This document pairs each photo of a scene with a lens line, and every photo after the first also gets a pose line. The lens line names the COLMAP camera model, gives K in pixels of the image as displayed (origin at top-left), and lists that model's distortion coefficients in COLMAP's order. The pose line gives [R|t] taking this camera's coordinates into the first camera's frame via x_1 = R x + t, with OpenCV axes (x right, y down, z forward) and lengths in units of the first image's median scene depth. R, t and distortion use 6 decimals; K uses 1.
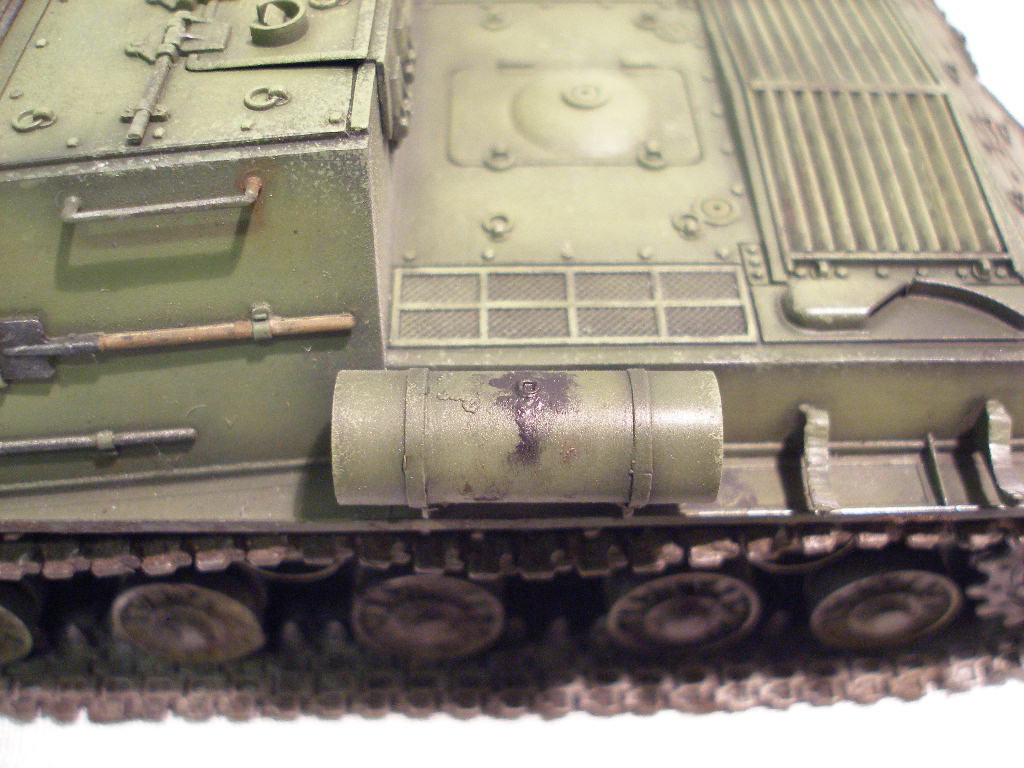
lens RADIAL K [[1128.8, 0, 512.0], [0, 1128.8, 384.0], [0, 0, 1]] dist [-0.169090, 0.014401]
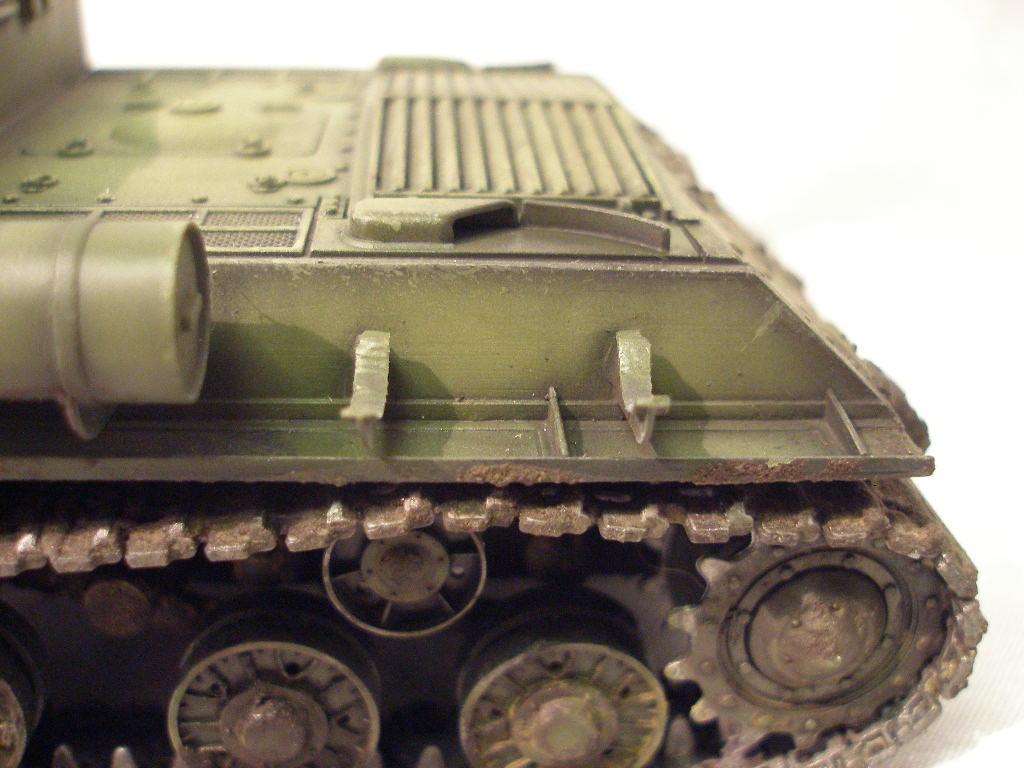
lens RADIAL K [[1128.8, 0, 512.0], [0, 1128.8, 384.0], [0, 0, 1]] dist [-0.169090, 0.014401]
pose [[0.996598, 0.012926, 0.081391, 0.307588], [0.020205, 0.919156, -0.393376, 0.354119], [-0.079895, 0.393683, 0.915768, 0.331320]]
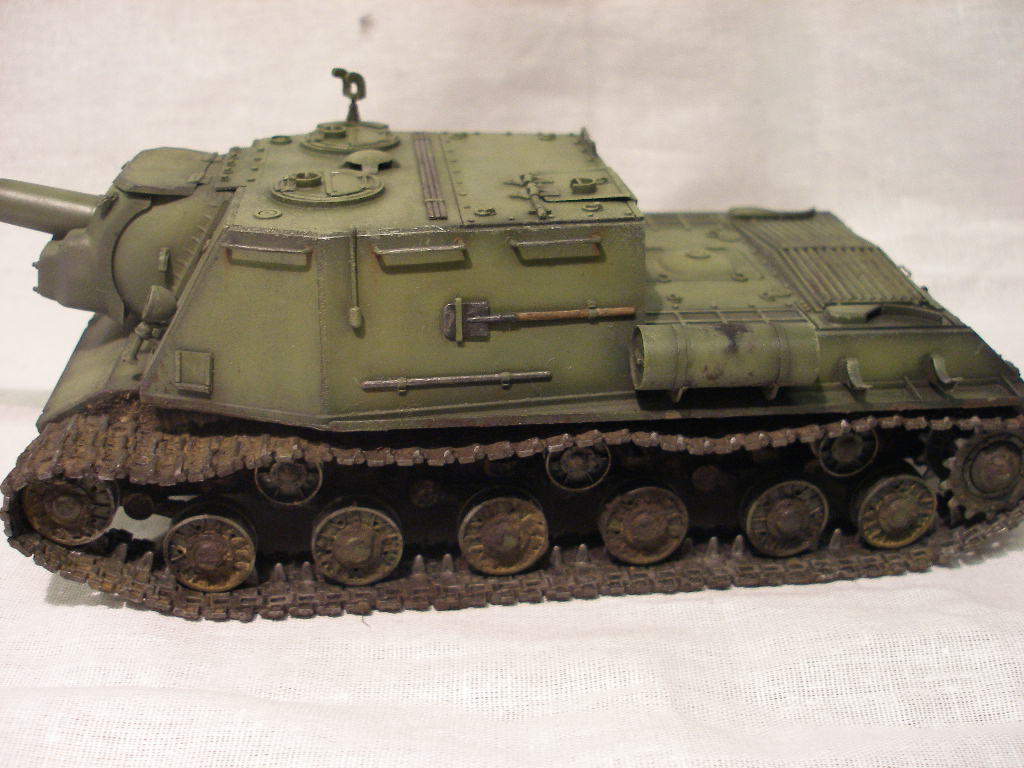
lens RADIAL K [[1146.6, 0, 512.0], [0, 1146.6, 384.0], [0, 0, 1]] dist [-0.158620, 0.020374]
pose [[0.993962, -0.024495, 0.106960, -0.572280], [0.065048, 0.916560, -0.394572, 0.854637], [-0.088370, 0.399147, 0.912618, -0.825303]]
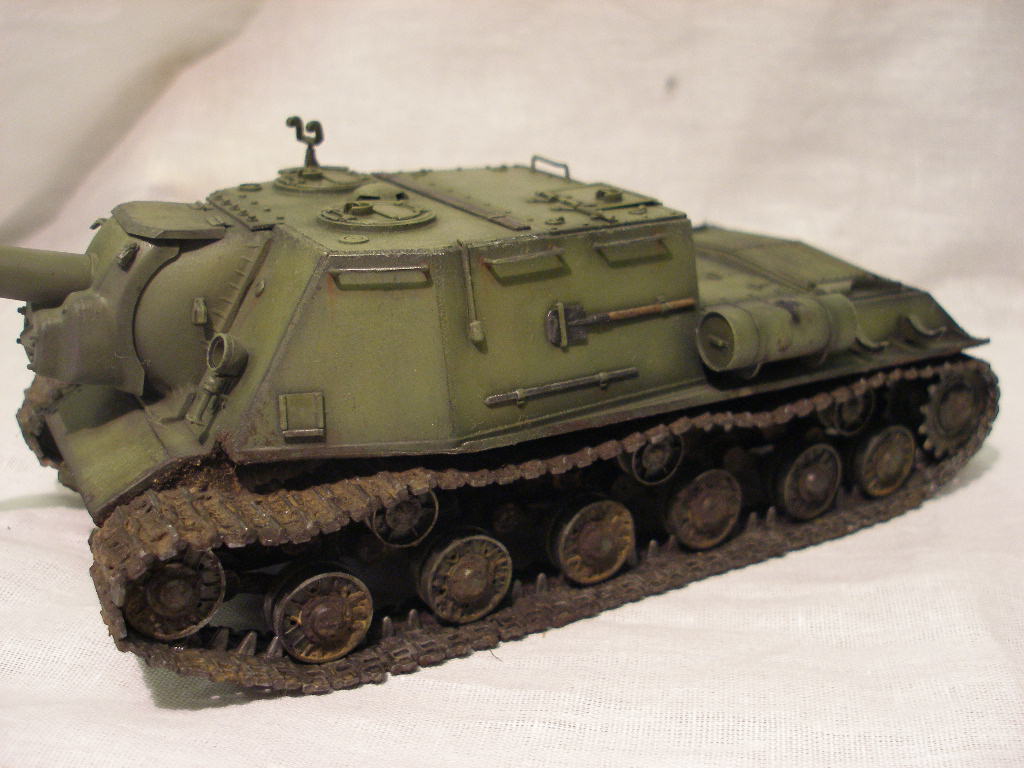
lens RADIAL K [[1128.8, 0, 512.0], [0, 1128.8, 384.0], [0, 0, 1]] dist [-0.169090, 0.014401]
pose [[0.876288, -0.146148, 0.459086, -1.433694], [0.350854, 0.846613, -0.400184, 0.806493], [-0.330183, 0.511749, 0.793154, -0.528361]]
